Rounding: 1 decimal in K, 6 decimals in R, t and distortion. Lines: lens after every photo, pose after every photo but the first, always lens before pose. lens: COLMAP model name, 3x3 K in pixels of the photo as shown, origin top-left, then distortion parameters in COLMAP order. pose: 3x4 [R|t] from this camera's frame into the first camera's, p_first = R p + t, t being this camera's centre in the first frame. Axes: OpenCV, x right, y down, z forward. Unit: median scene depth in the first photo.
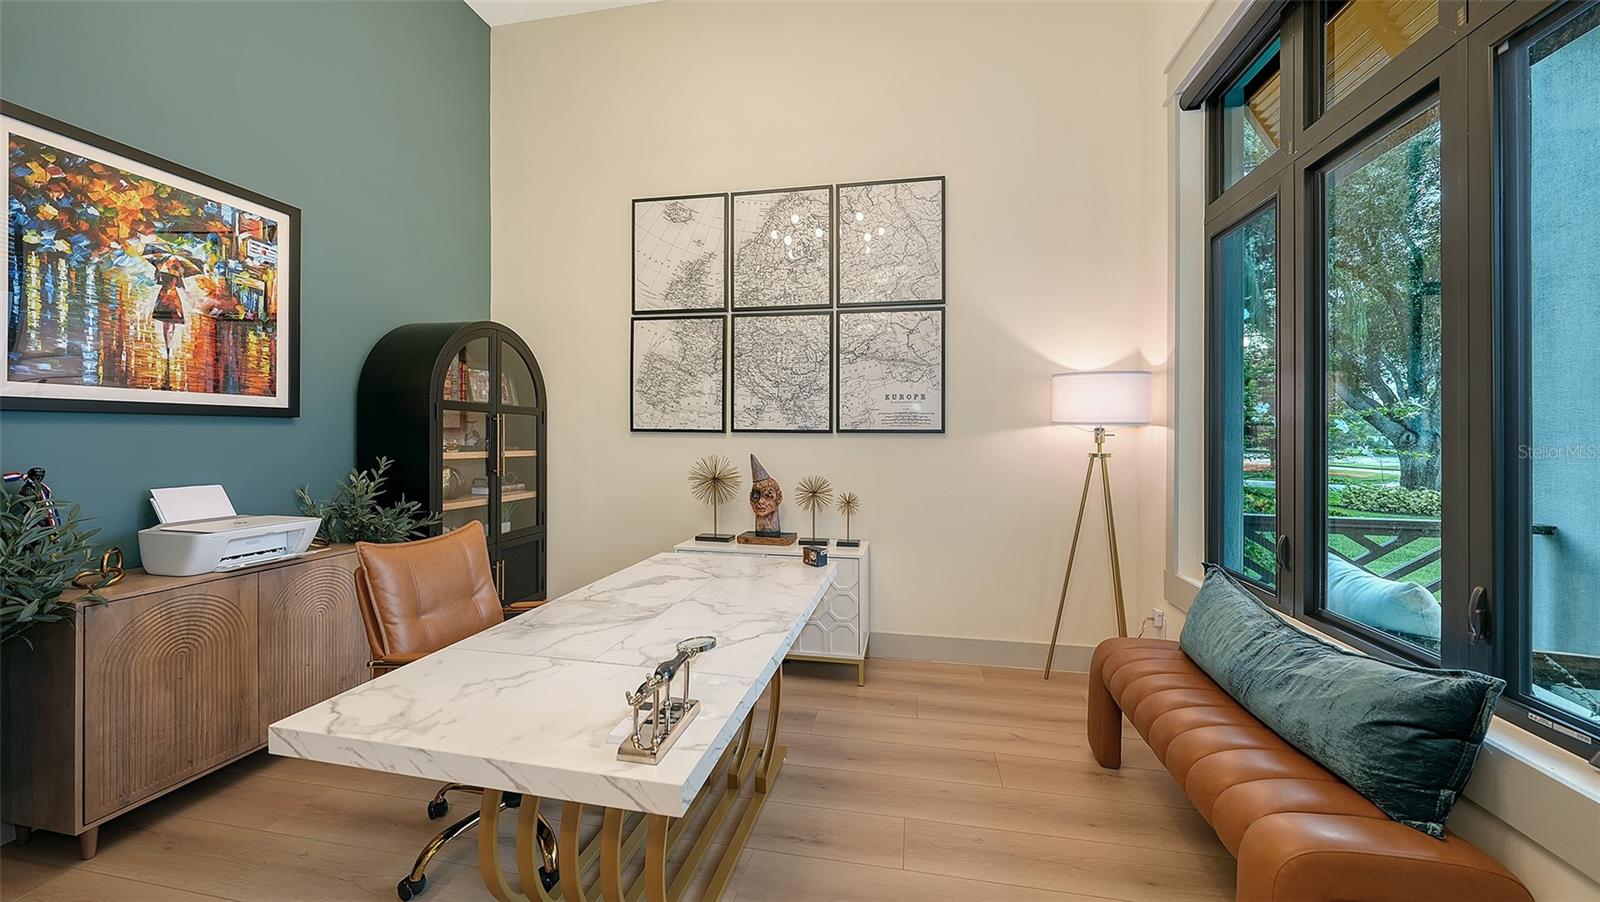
lens RADIAL K [[607.1, 0, 788.8], [0, 607.1, 443.1], [0, 0, 1]] dist [-0.007345, -0.000443]
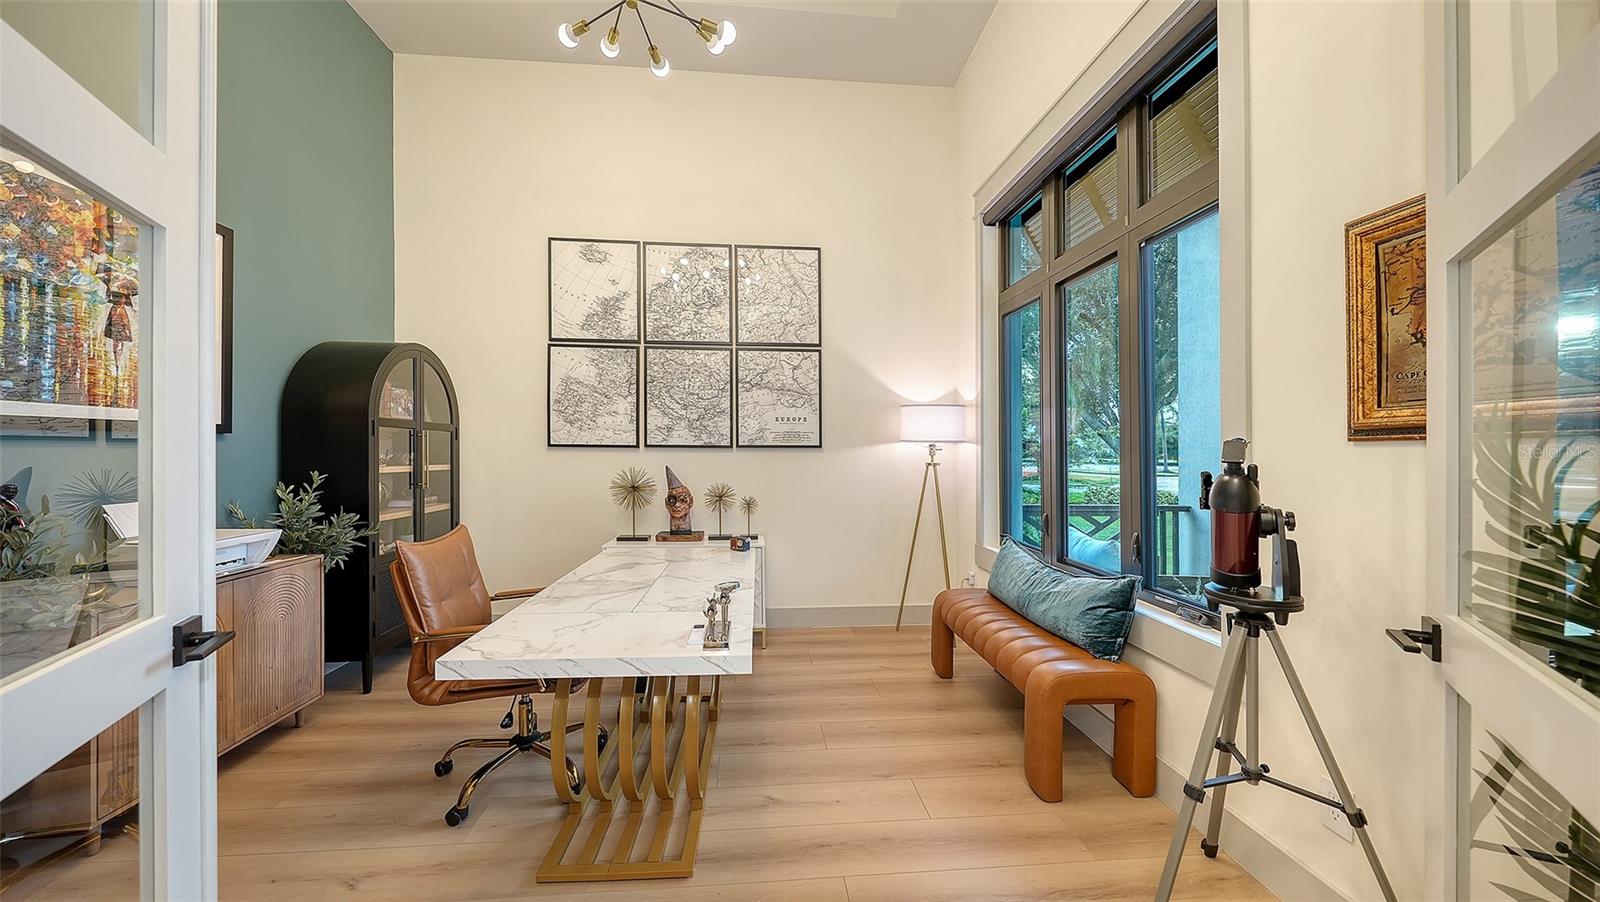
lens RADIAL K [[564.4, 0, 805.9], [0, 564.4, 450.7], [0, 0, 1]] dist [-0.004550, -0.000898]
pose [[0.959961, -0.001971, 0.280128, -0.140361], [0.004578, 0.999952, -0.008652, -0.000842], [-0.280097, 0.009588, 0.959924, -0.174100]]
